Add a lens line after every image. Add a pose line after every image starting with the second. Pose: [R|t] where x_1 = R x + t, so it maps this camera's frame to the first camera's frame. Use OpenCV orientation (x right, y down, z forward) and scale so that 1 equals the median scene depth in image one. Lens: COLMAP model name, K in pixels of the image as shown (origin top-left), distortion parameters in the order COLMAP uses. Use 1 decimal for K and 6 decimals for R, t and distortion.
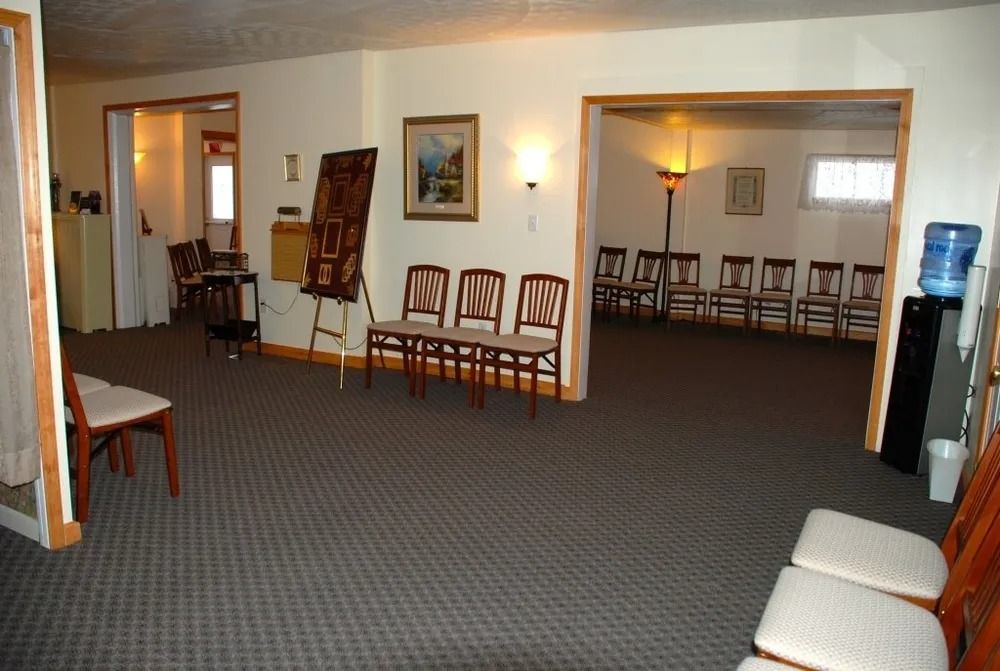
lens RADIAL K [[786.4, 0, 493.3], [0, 786.4, 328.8], [0, 0, 1]] dist [-0.157392, 0.124911]
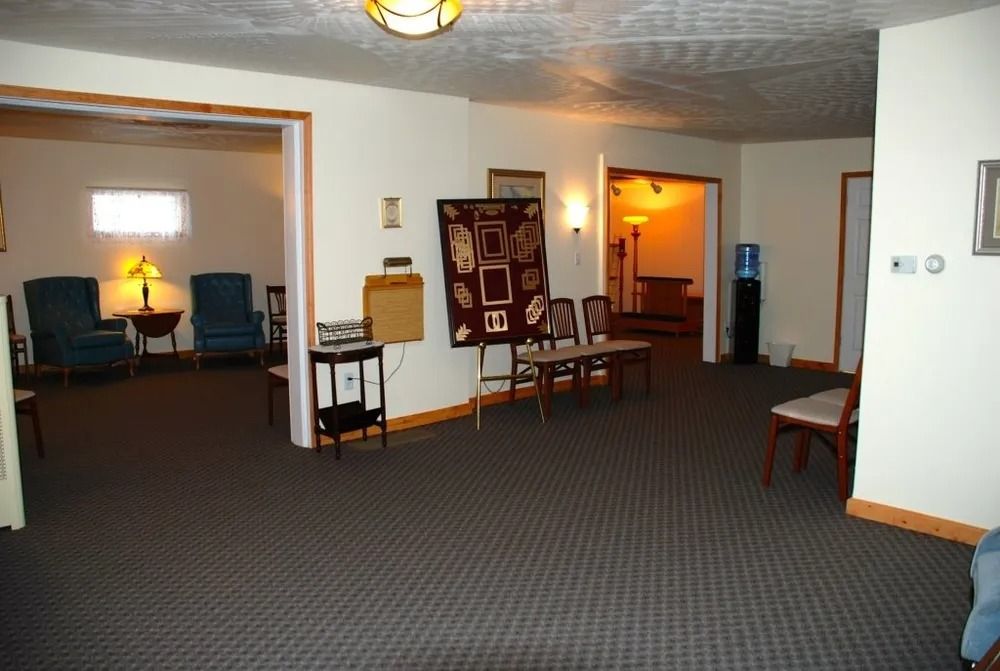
lens RADIAL K [[786.4, 0, 493.3], [0, 786.4, 328.8], [0, 0, 1]] dist [-0.157392, 0.124911]
pose [[0.310579, -0.139519, 0.940253, -1.113858], [0.168542, 0.981579, 0.089979, -0.144987], [-0.935486, 0.130527, 0.328372, 0.644108]]
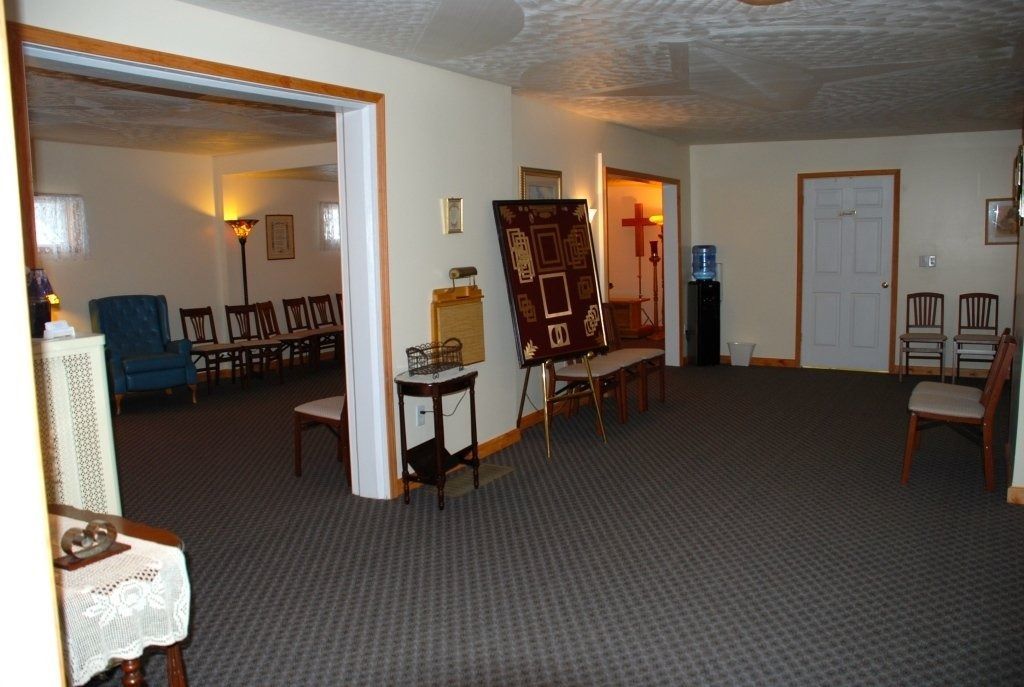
lens RADIAL K [[805.3, 0, 505.2], [0, 805.3, 336.7], [0, 0, 1]] dist [-0.157392, 0.124911]
pose [[0.024644, -0.144814, 0.989152, -1.086832], [0.189060, 0.972272, 0.137632, -0.198967], [-0.981656, 0.183618, 0.051339, 0.969025]]
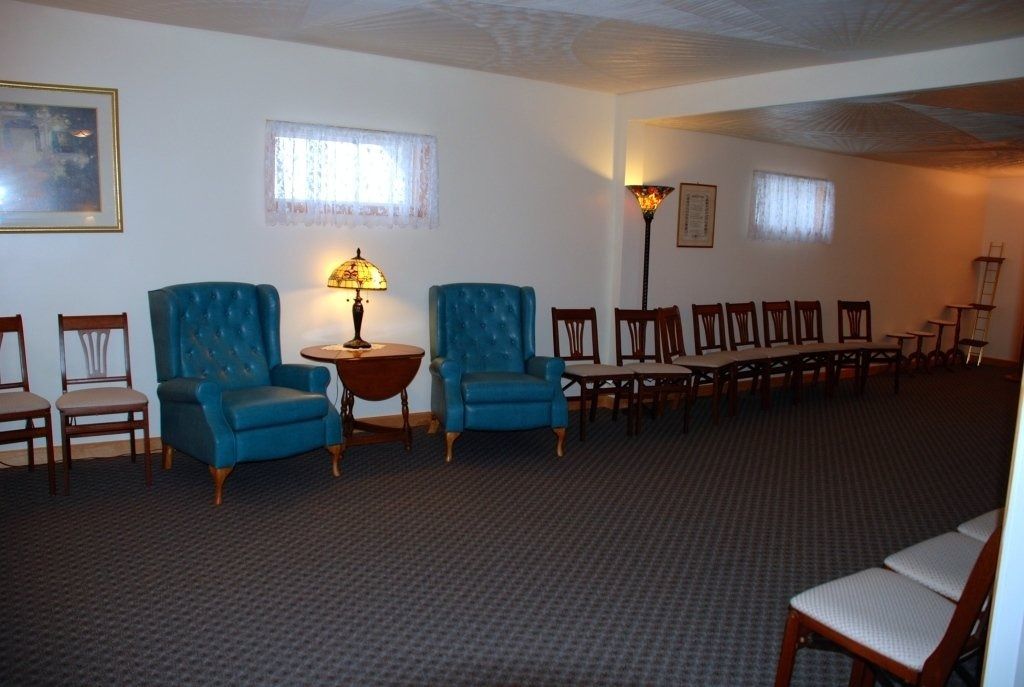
lens RADIAL K [[805.3, 0, 505.2], [0, 805.3, 336.7], [0, 0, 1]] dist [-0.157392, 0.124911]
pose [[0.450394, -0.137105, 0.882240, -0.638532], [0.122096, 0.988314, 0.091258, -0.225042], [-0.884442, 0.066616, 0.461871, 1.184447]]
